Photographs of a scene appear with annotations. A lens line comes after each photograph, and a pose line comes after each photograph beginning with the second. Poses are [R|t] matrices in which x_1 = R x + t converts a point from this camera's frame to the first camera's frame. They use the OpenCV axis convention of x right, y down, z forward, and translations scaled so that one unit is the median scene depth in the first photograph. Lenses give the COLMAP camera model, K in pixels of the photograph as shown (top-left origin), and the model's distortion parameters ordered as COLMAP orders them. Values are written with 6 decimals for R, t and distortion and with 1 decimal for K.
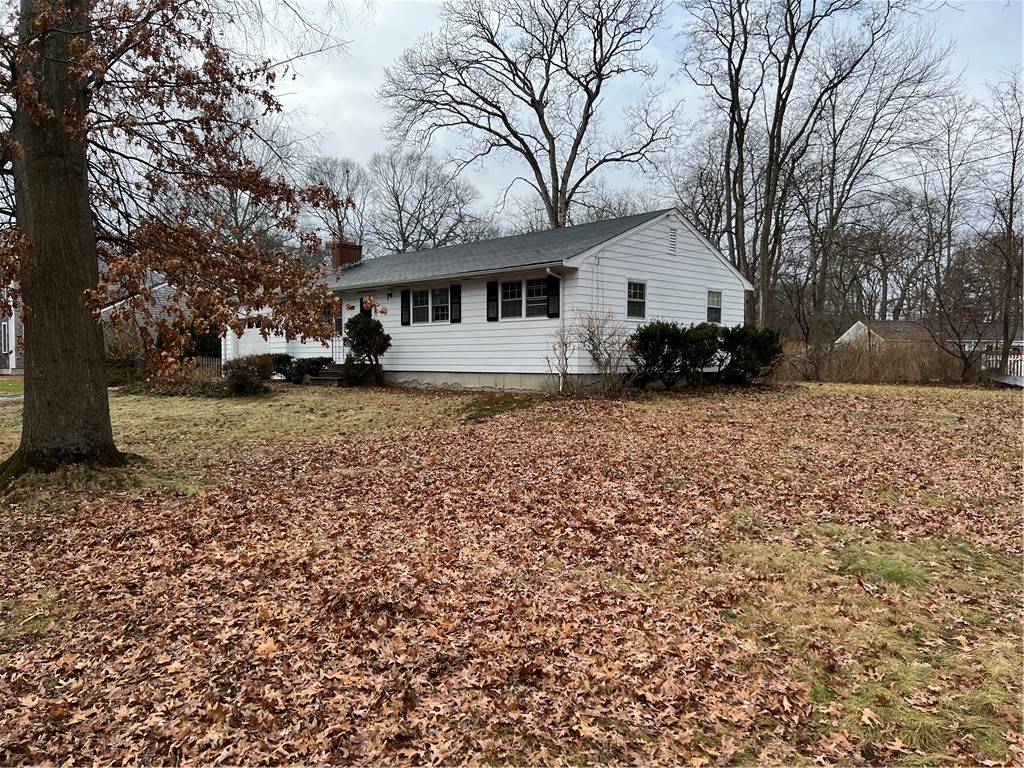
lens RADIAL K [[783.3, 0, 512.0], [0, 783.3, 384.0], [0, 0, 1]] dist [0.065518, -0.060795]
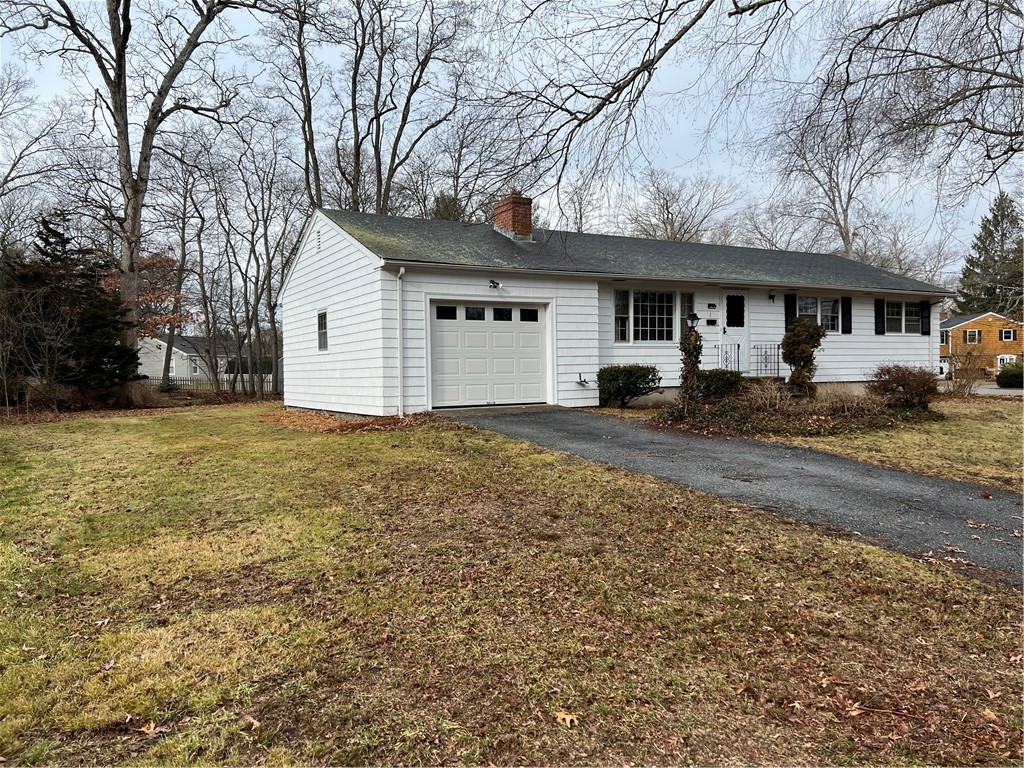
lens RADIAL K [[783.3, 0, 512.0], [0, 783.3, 384.0], [0, 0, 1]] dist [0.065518, -0.060795]
pose [[0.236119, -0.022040, 0.971474, -1.203506], [0.042719, 0.999012, 0.012282, -0.043622], [-0.970785, 0.038601, 0.236827, 1.194816]]
